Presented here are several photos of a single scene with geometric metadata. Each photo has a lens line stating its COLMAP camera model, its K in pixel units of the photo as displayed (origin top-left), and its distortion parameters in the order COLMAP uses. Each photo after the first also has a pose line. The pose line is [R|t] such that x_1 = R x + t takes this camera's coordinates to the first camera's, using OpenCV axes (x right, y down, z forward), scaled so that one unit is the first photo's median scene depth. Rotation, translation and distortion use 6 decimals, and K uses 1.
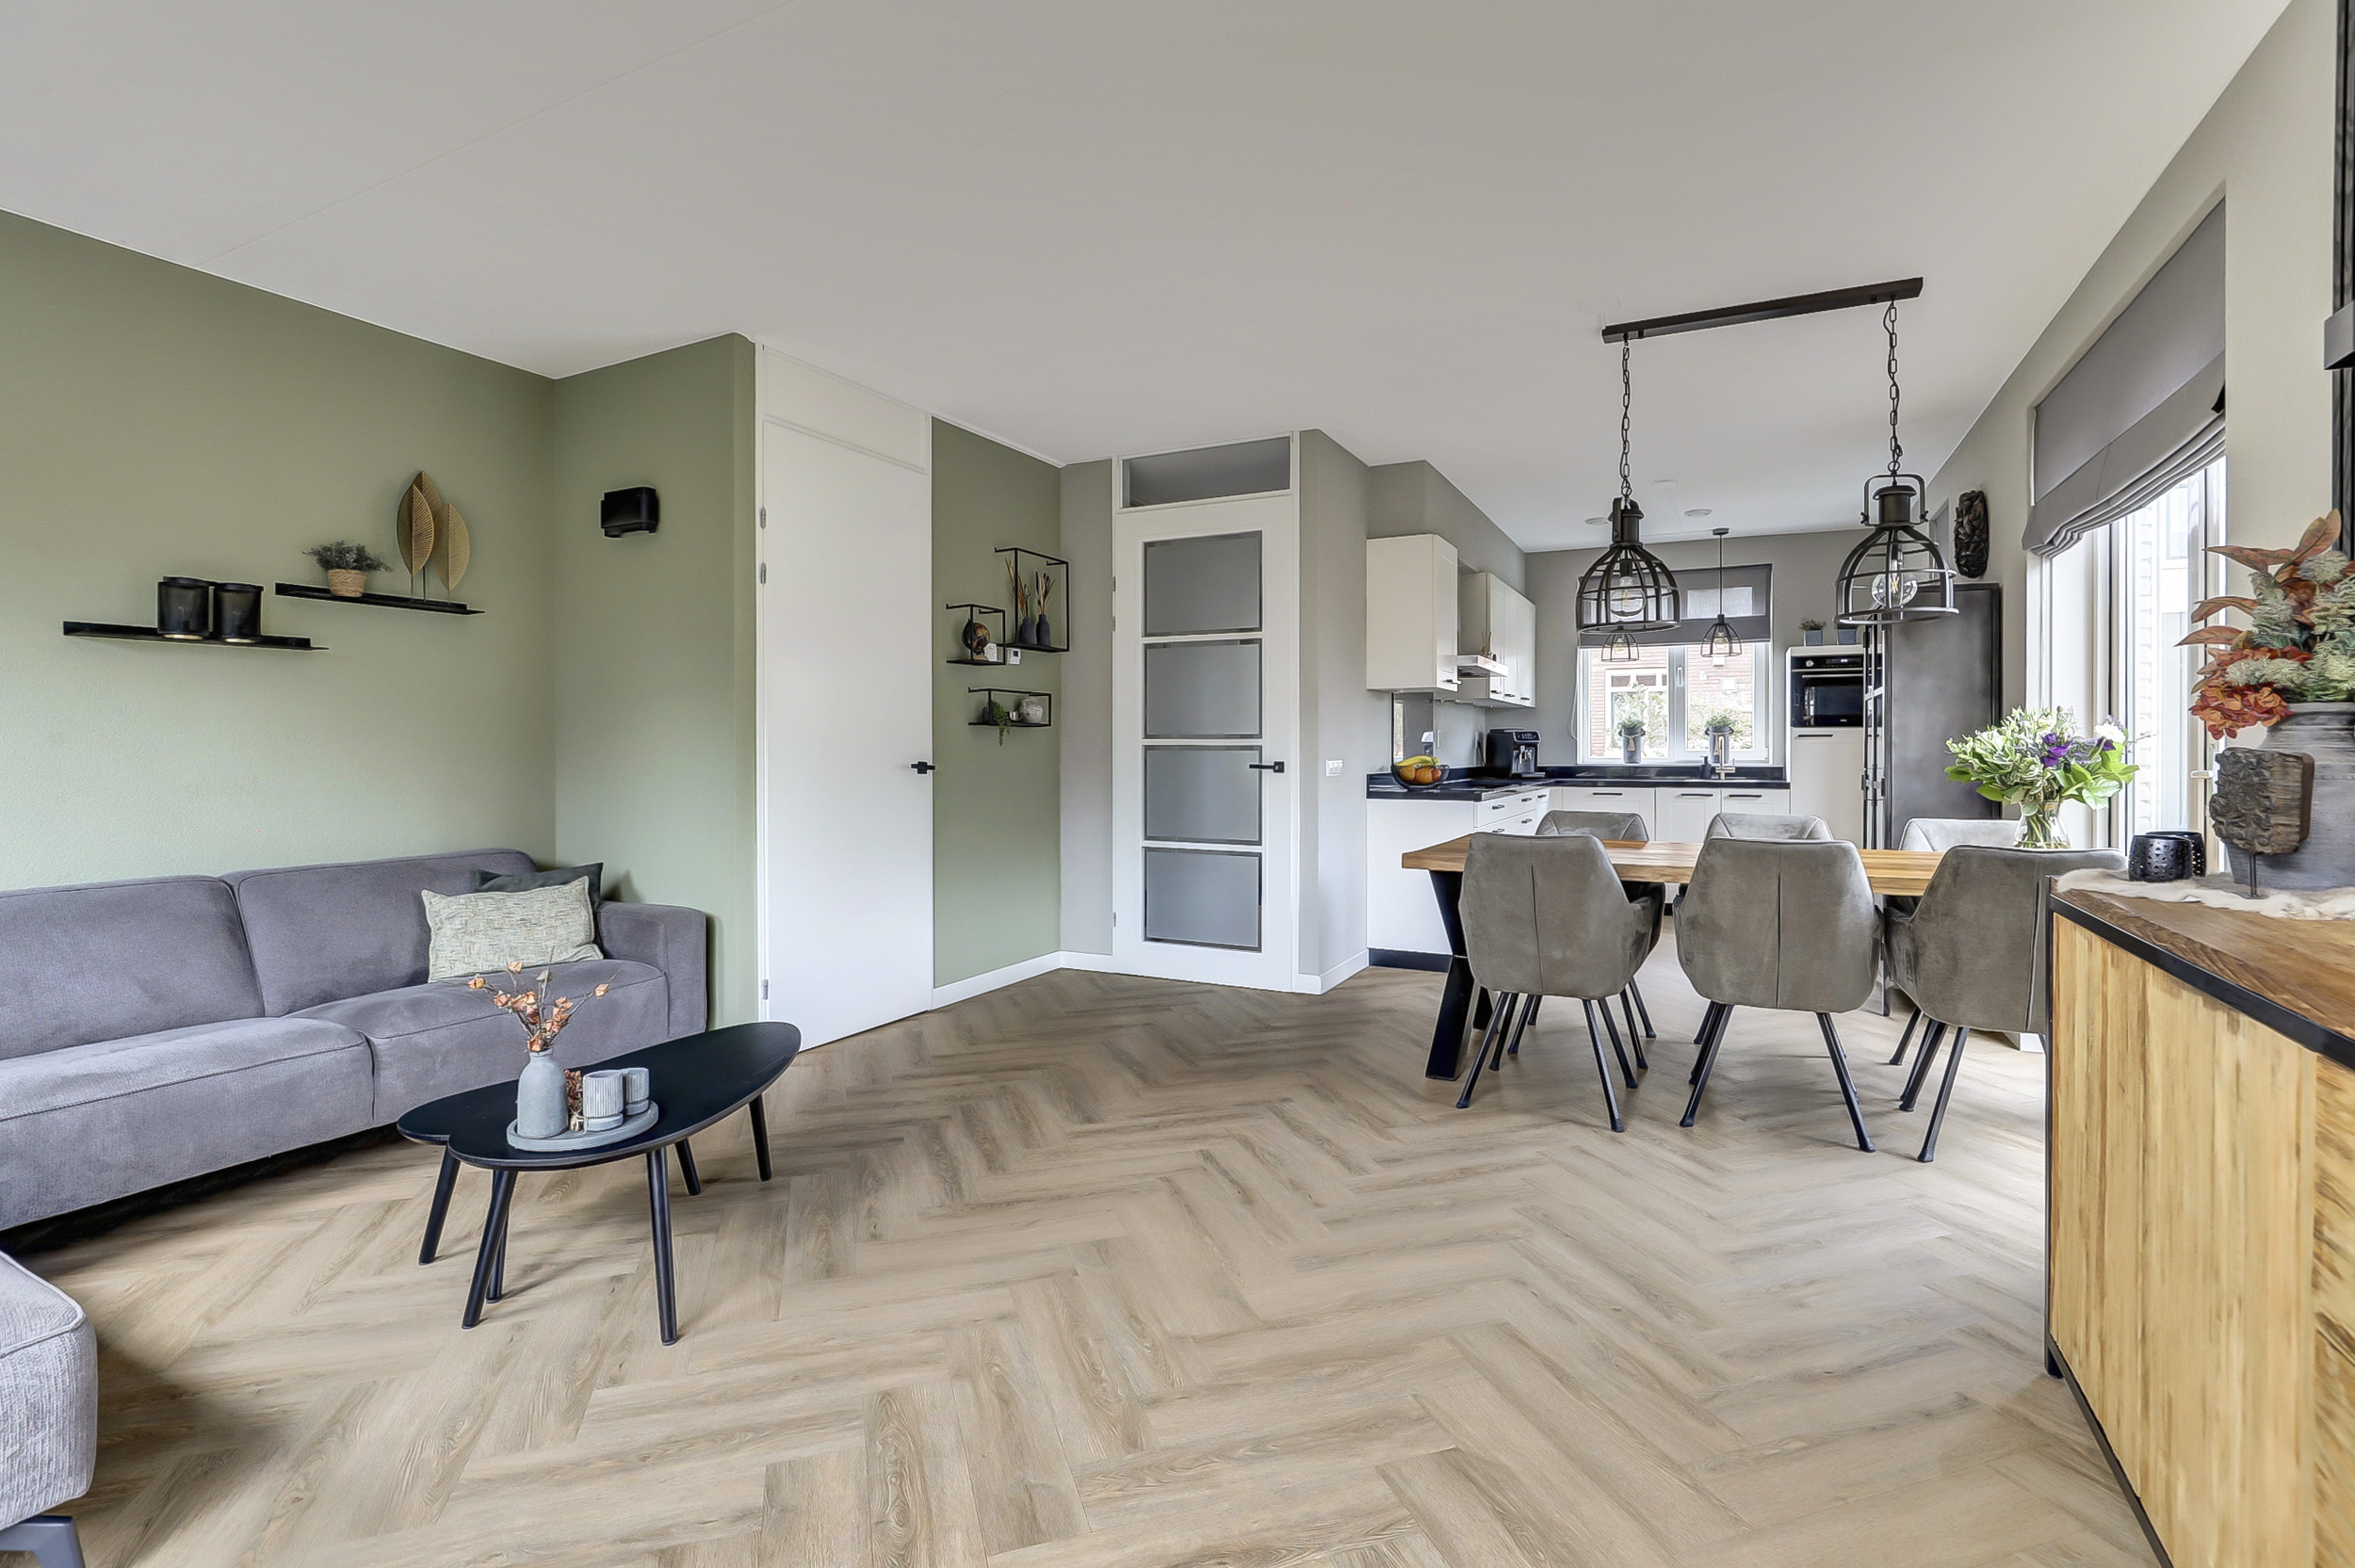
lens RADIAL K [[1100.3, 0, 1177.6], [0, 1100.3, 752.3], [0, 0, 1]] dist [-0.012731, -0.000234]
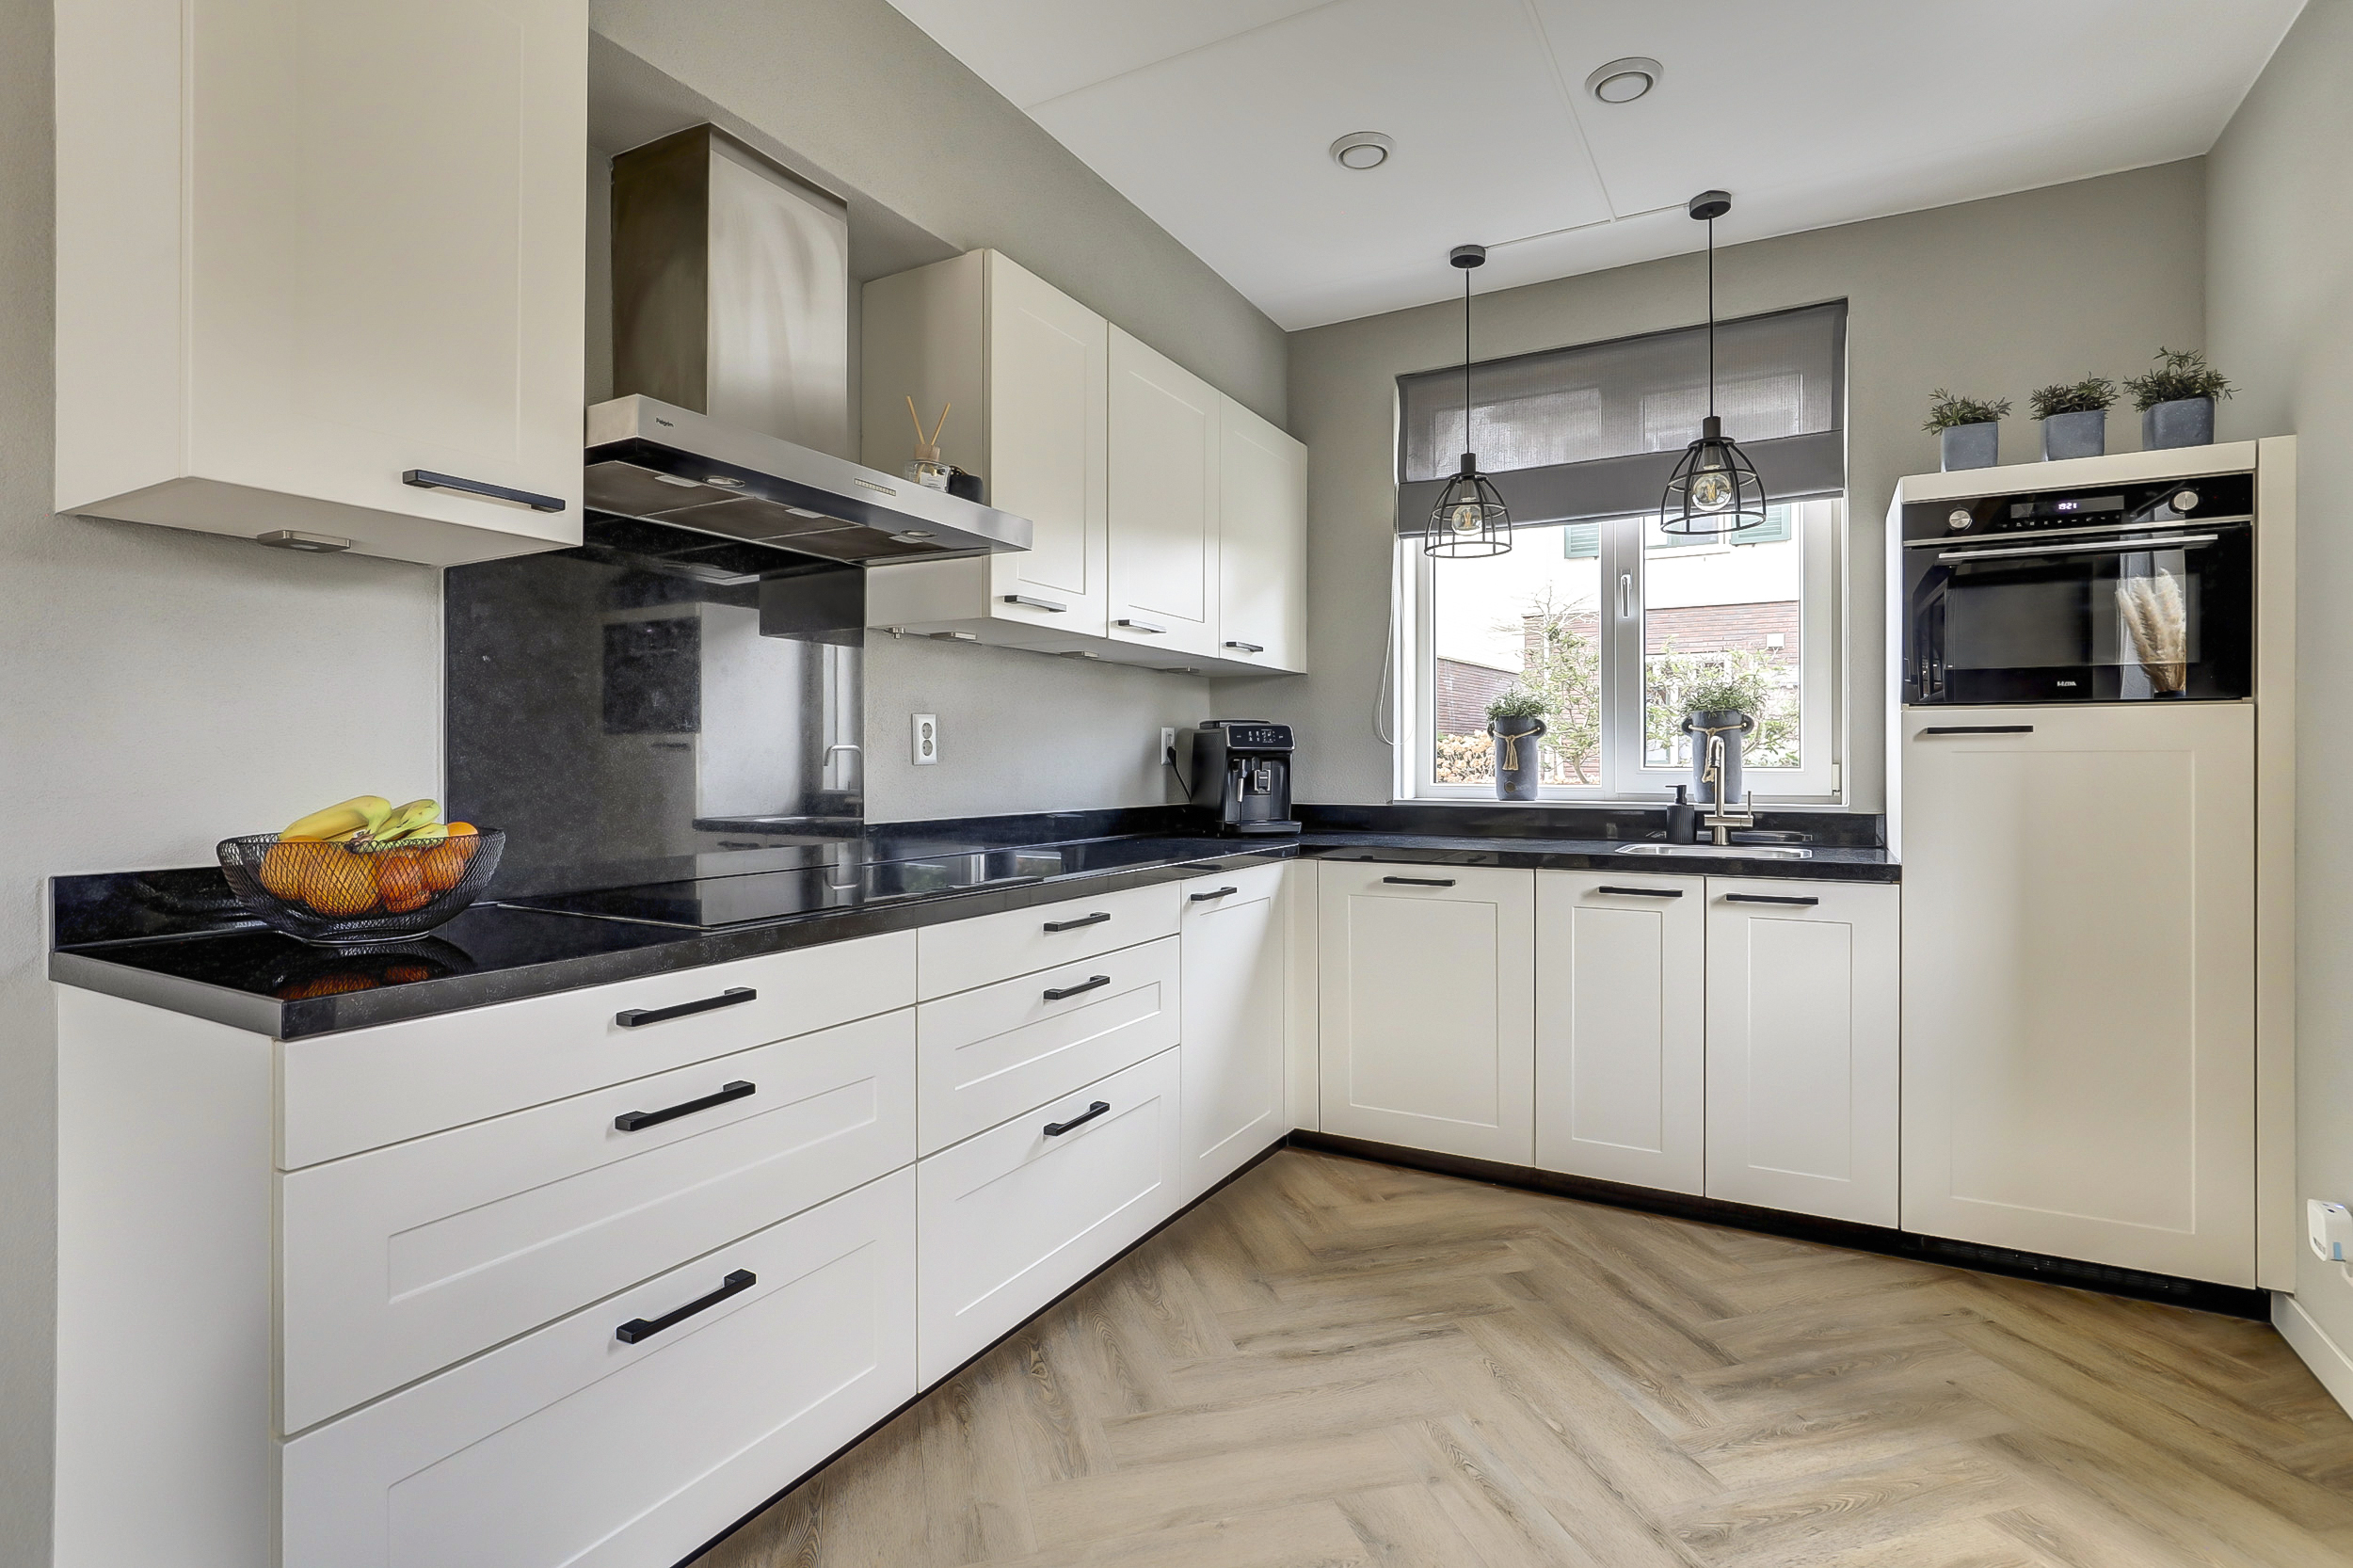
lens RADIAL K [[1141.3, 0, 1179.4], [0, 1141.3, 753.3], [0, 0, 1]] dist [-0.006054, 0.006305]
pose [[0.999222, 0.002526, -0.039367, 0.309746], [-0.002996, 0.999925, -0.011883, -0.002554], [0.039334, 0.011992, 0.999154, 0.566209]]
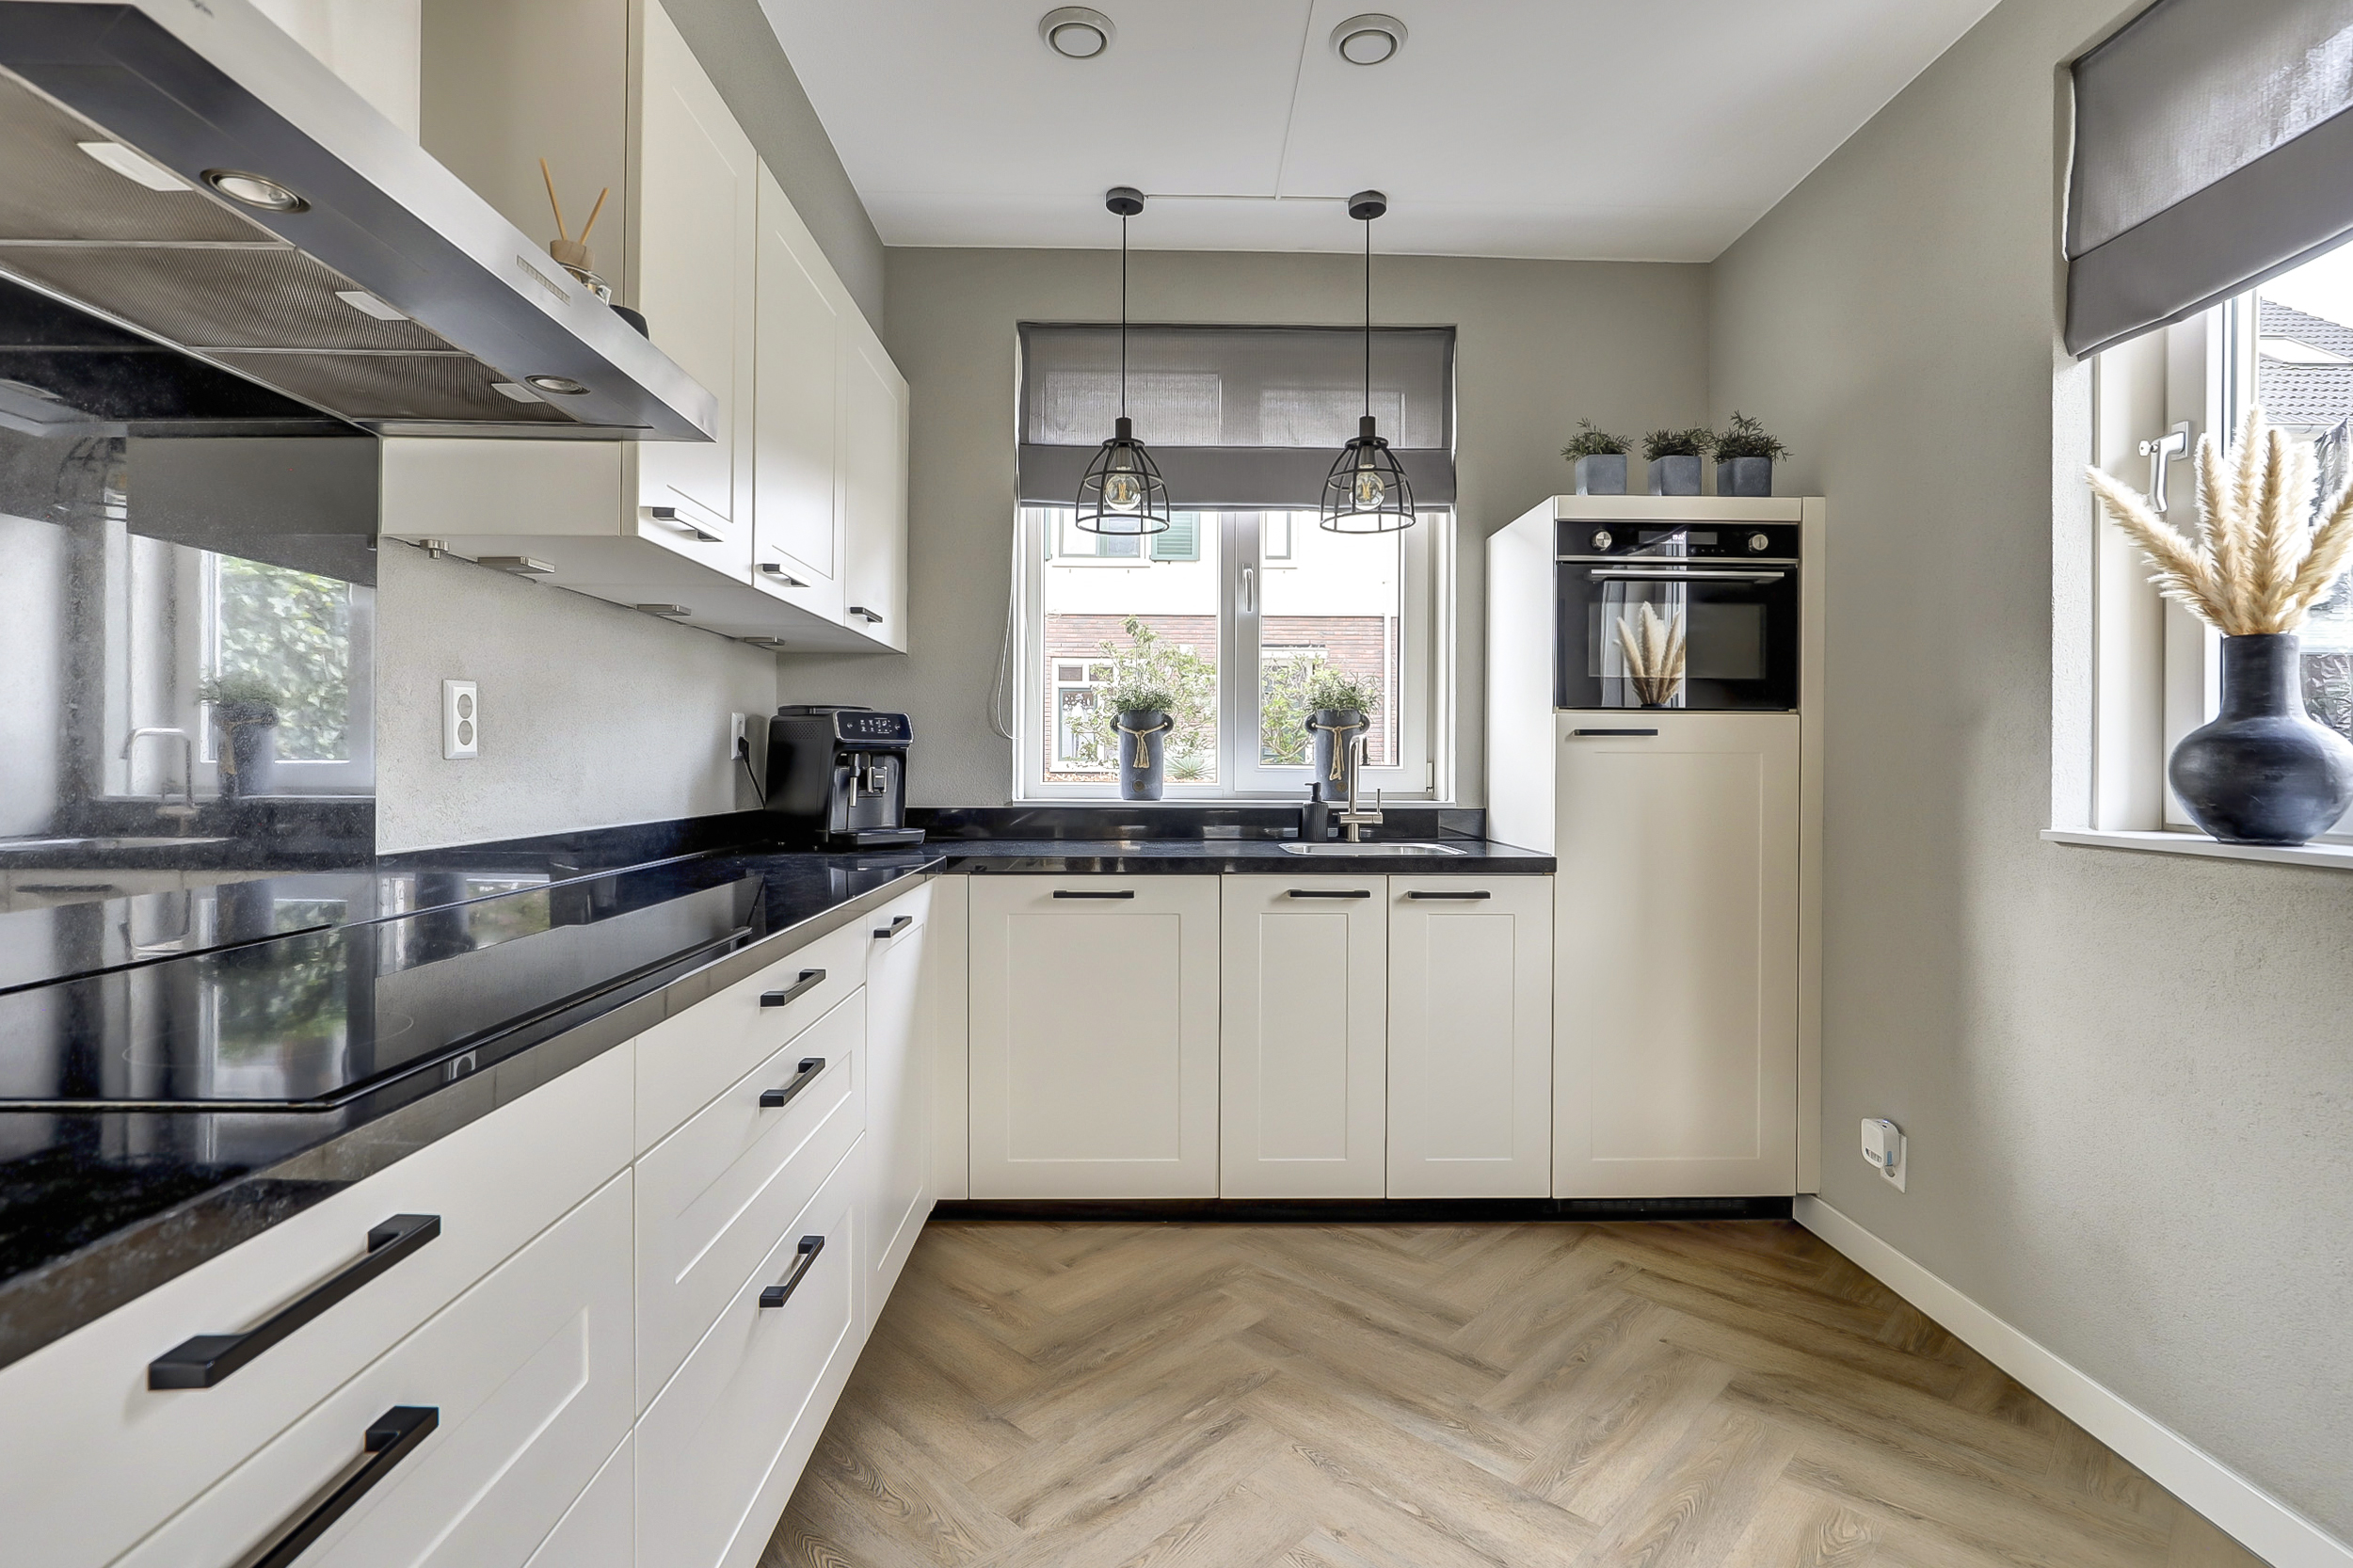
lens RADIAL K [[1141.3, 0, 1179.4], [0, 1141.3, 753.3], [0, 0, 1]] dist [-0.006054, 0.006305]
pose [[0.882345, 0.010439, 0.470488, 0.236974], [-0.005859, 0.999920, -0.011198, -0.002327], [-0.470567, 0.007124, 0.882335, 0.645889]]
